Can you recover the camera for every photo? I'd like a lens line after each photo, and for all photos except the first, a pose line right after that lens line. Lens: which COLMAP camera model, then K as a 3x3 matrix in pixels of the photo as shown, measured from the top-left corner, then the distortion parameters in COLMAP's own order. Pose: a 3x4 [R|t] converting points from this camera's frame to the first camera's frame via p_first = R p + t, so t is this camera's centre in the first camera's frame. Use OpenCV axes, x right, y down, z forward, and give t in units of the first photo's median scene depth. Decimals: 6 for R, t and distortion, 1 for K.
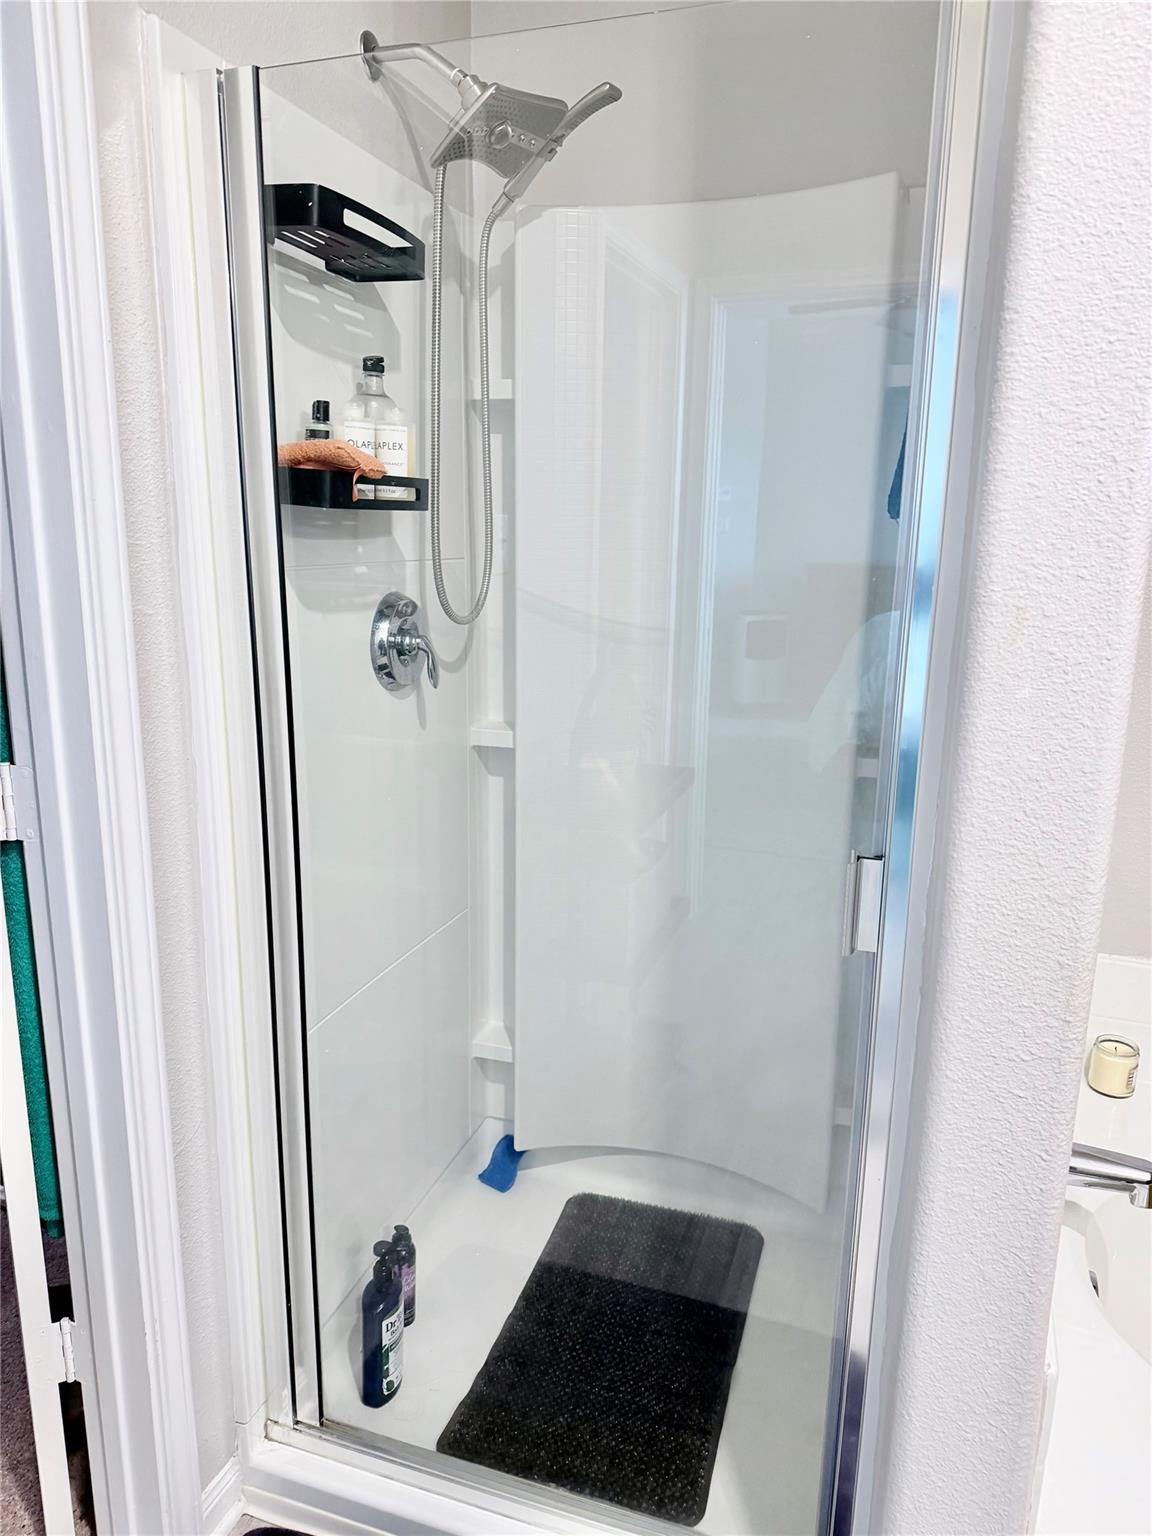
lens RADIAL K [[1079.1, 0, 576.0], [0, 1079.1, 768.0], [0, 0, 1]] dist [0.081033, -0.084219]
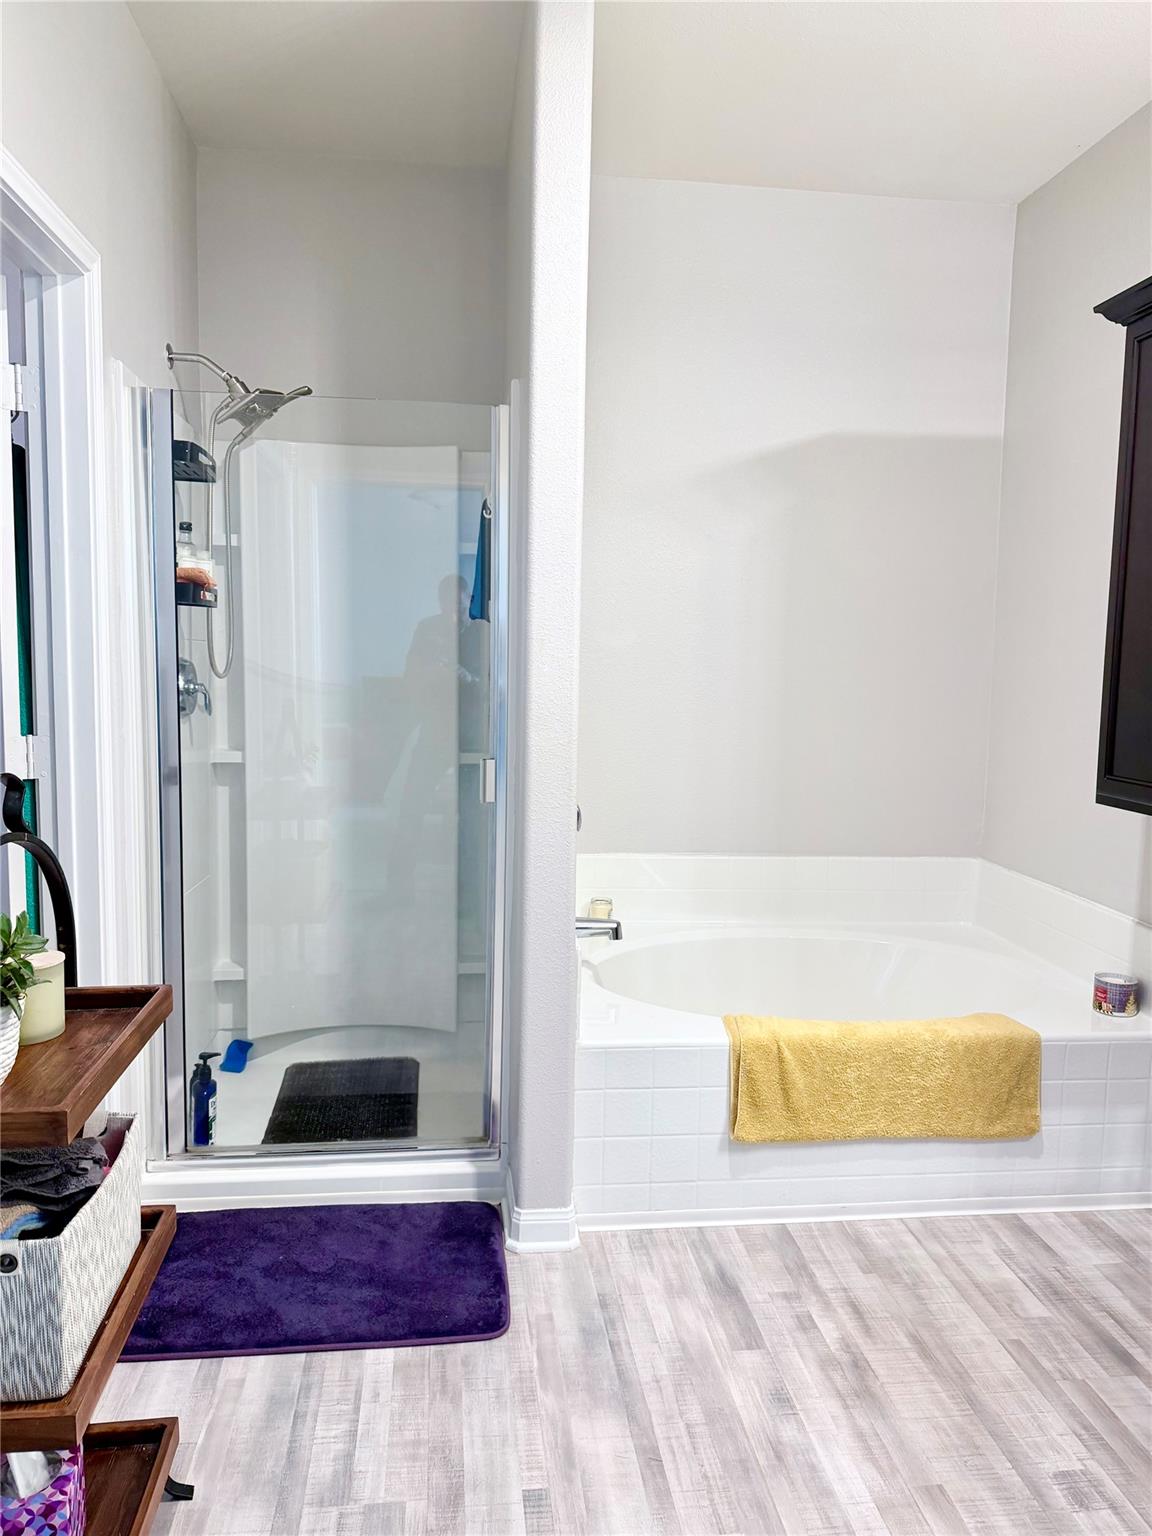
lens RADIAL K [[1086.9, 0, 576.0], [0, 1086.9, 768.0], [0, 0, 1]] dist [-0.007712, -0.007114]
pose [[0.906471, -0.038929, 0.420470, -0.327206], [0.088728, 0.991071, -0.099528, 0.219563], [-0.412841, 0.127527, 0.901831, -0.699619]]
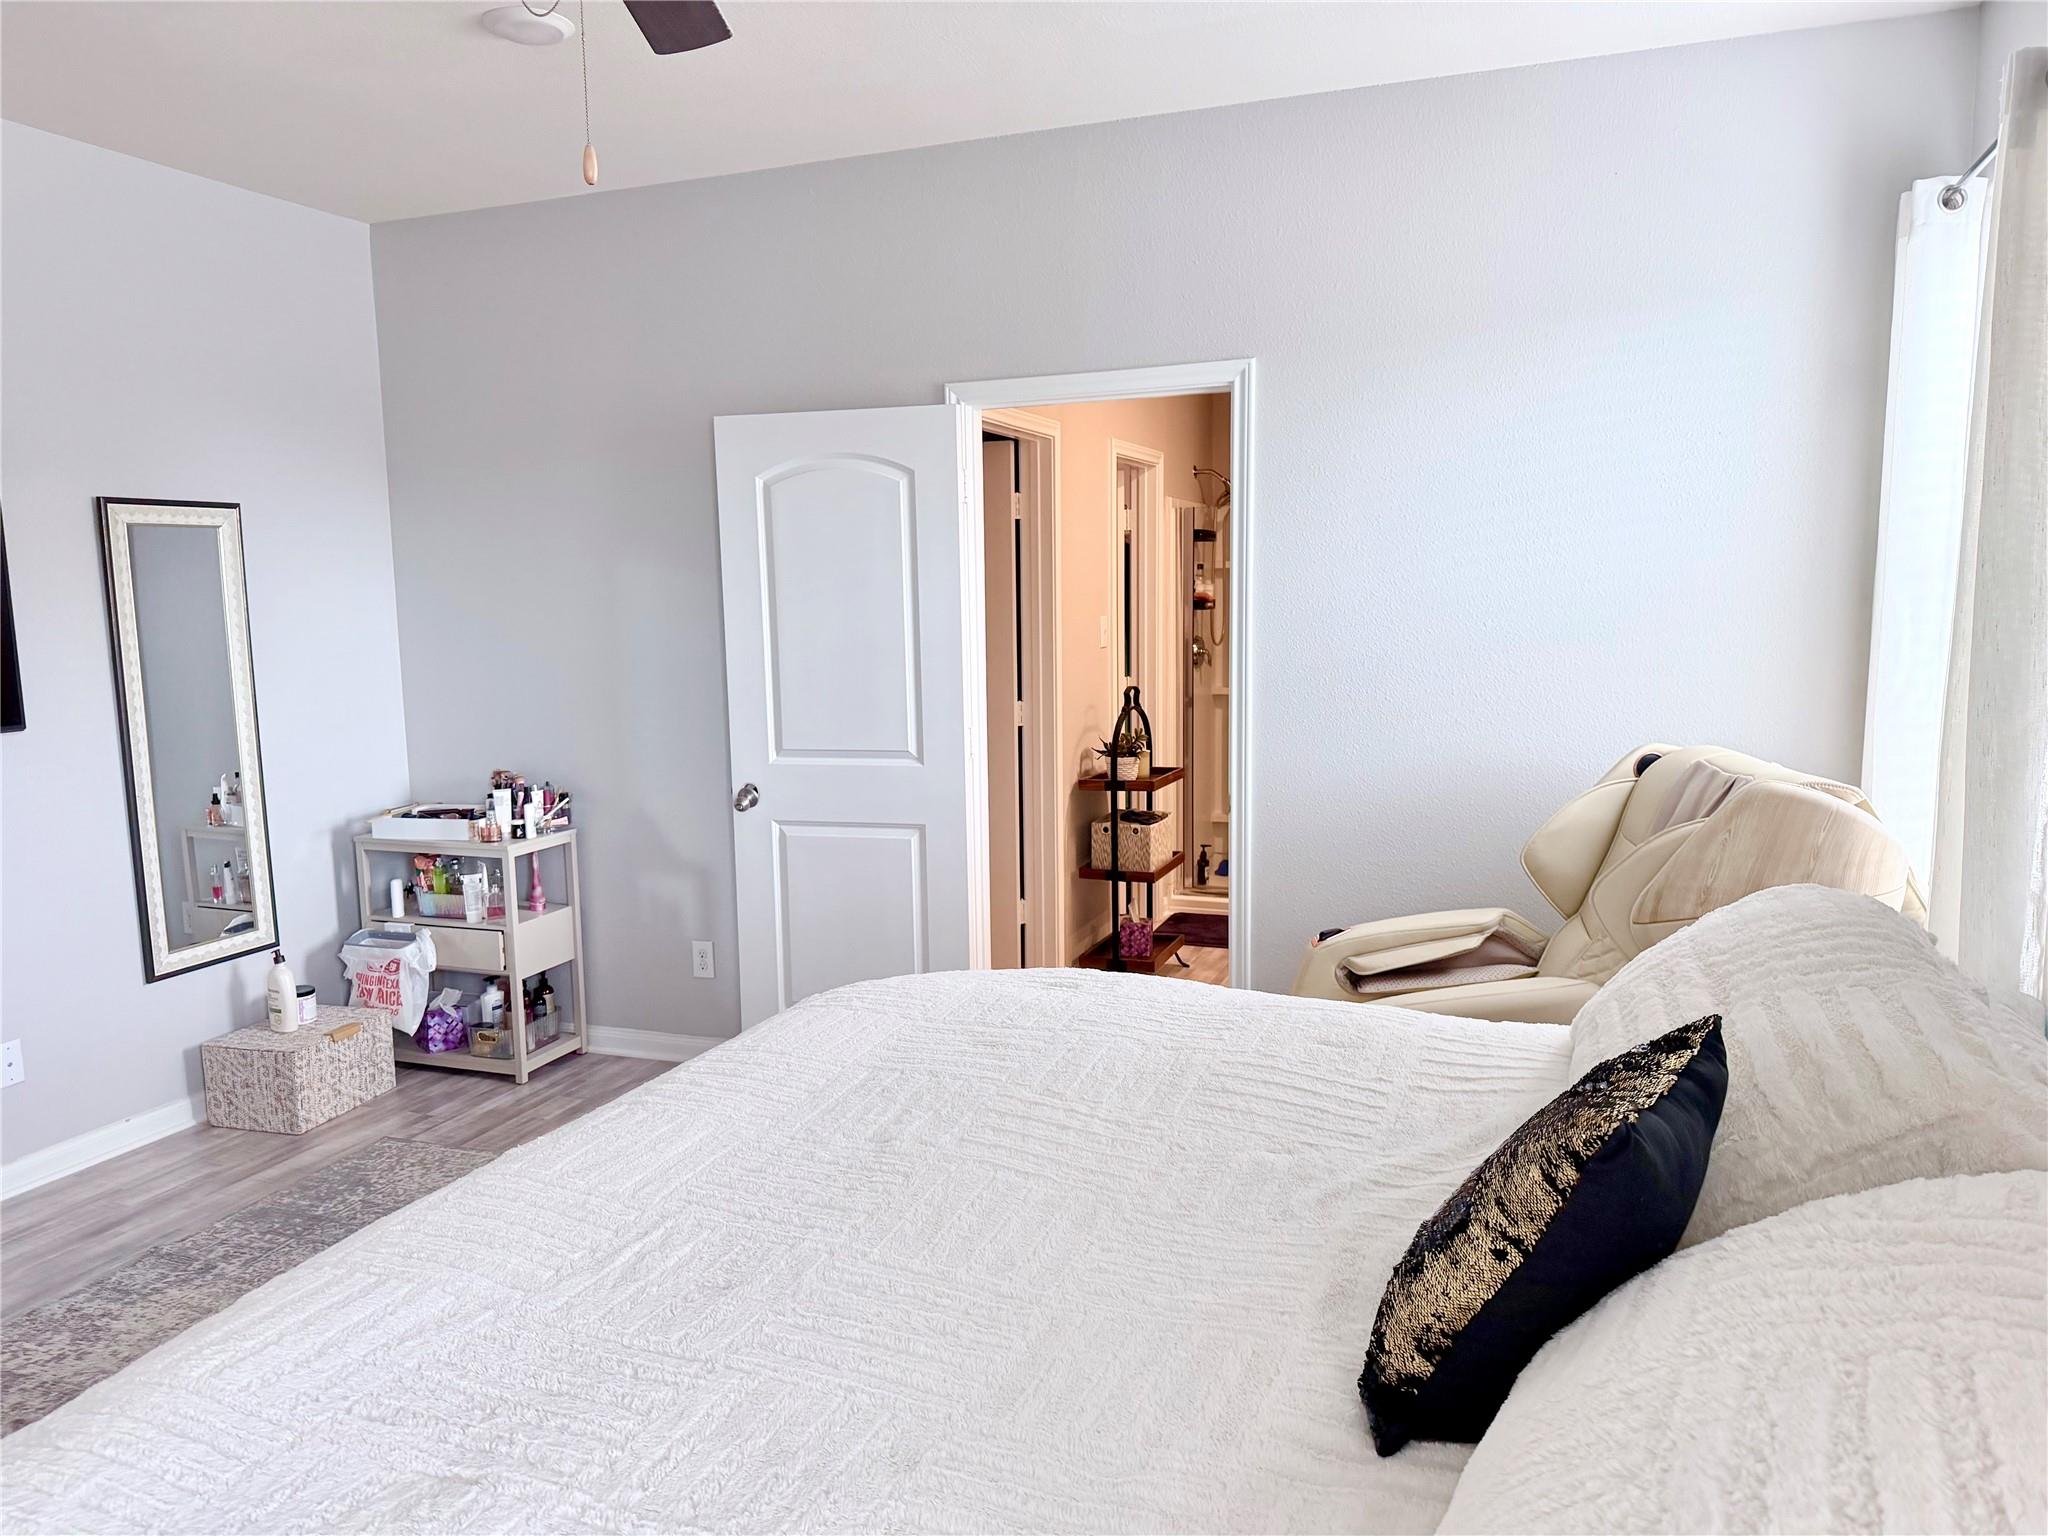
lens RADIAL K [[1438.8, 0, 1024.0], [0, 1438.8, 768.0], [0, 0, 1]] dist [0.081033, -0.084219]
pose [[0.998630, -0.019068, -0.048723, -0.461852], [0.013877, 0.994403, -0.104743, 0.610553], [0.050447, 0.103923, 0.993305, -2.920835]]
